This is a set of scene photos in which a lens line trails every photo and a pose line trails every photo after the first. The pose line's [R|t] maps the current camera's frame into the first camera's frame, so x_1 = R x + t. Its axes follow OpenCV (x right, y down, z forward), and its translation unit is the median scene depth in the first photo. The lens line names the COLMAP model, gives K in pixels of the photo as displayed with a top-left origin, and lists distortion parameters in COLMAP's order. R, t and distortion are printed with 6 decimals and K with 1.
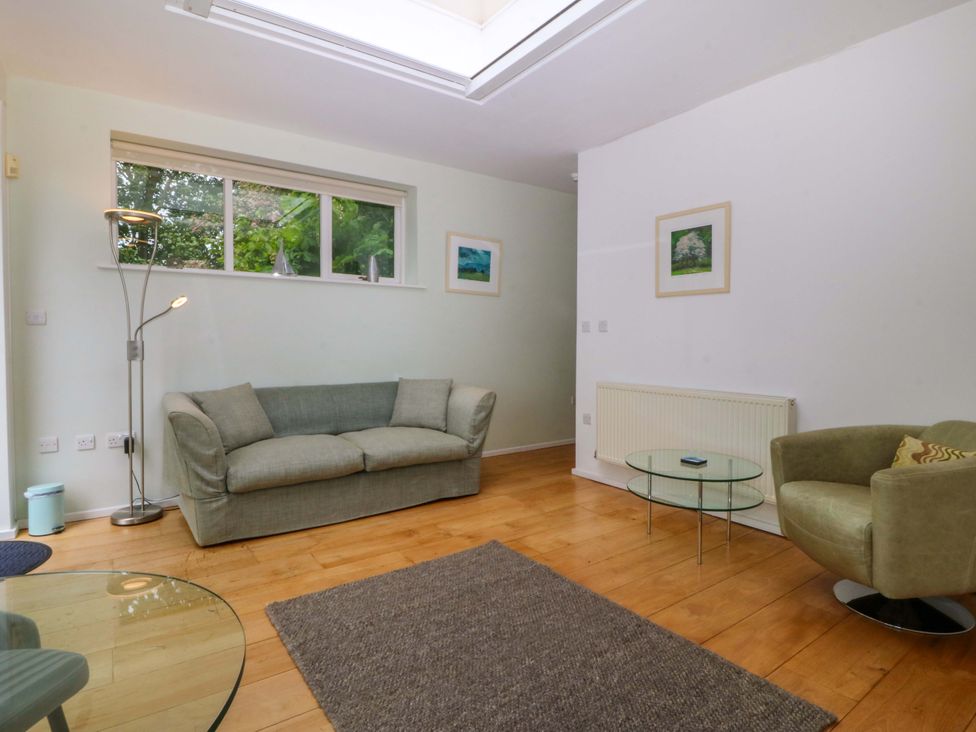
lens RADIAL K [[527.2, 0, 488.1], [0, 527.2, 351.0], [0, 0, 1]] dist [-0.000271, -0.011841]
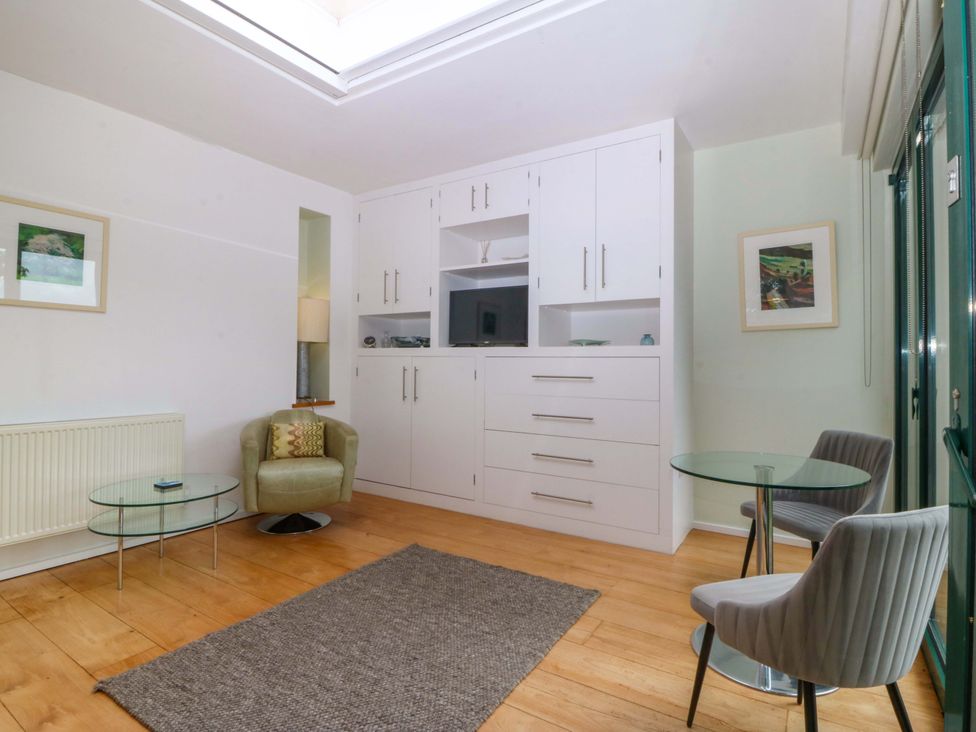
lens RADIAL K [[509.1, 0, 486.3], [0, 509.1, 352.7], [0, 0, 1]] dist [-0.000223, -0.014396]
pose [[-0.367050, 0.012075, 0.930123, -0.665275], [0.011844, 0.999895, -0.008307, -0.024557], [-0.930126, 0.007968, -0.367155, 0.721774]]
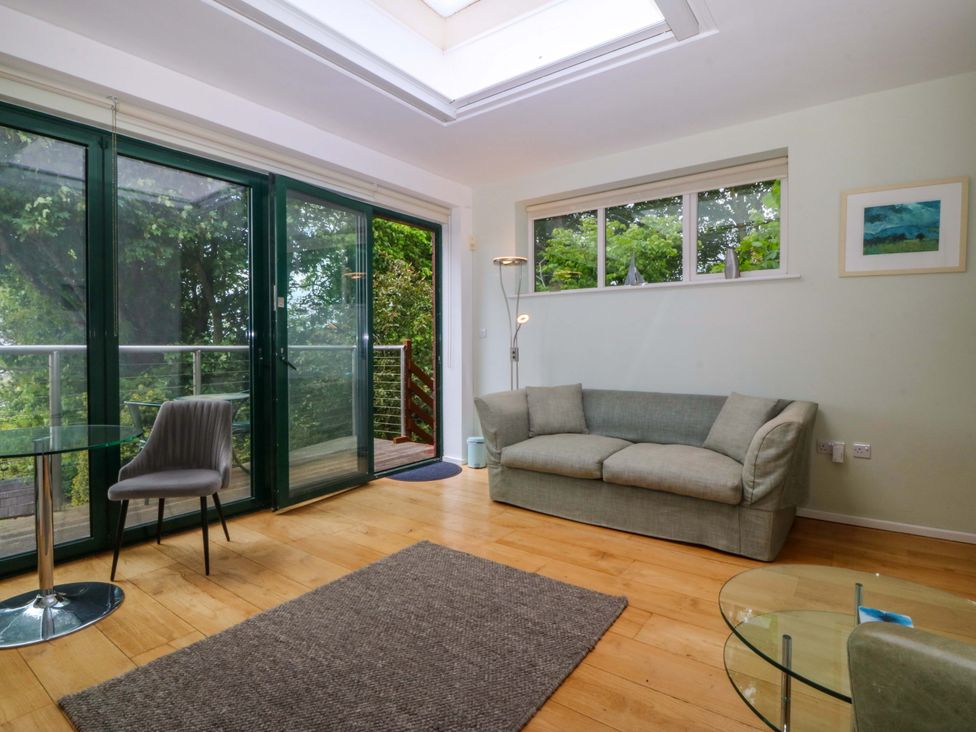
lens RADIAL K [[509.1, 0, 486.3], [0, 509.1, 352.7], [0, 0, 1]] dist [-0.000223, -0.014396]
pose [[0.312589, 0.008005, -0.949855, 0.617030], [-0.018131, 0.999833, 0.002460, -0.007821], [0.949715, 0.016453, 0.312682, 0.509569]]
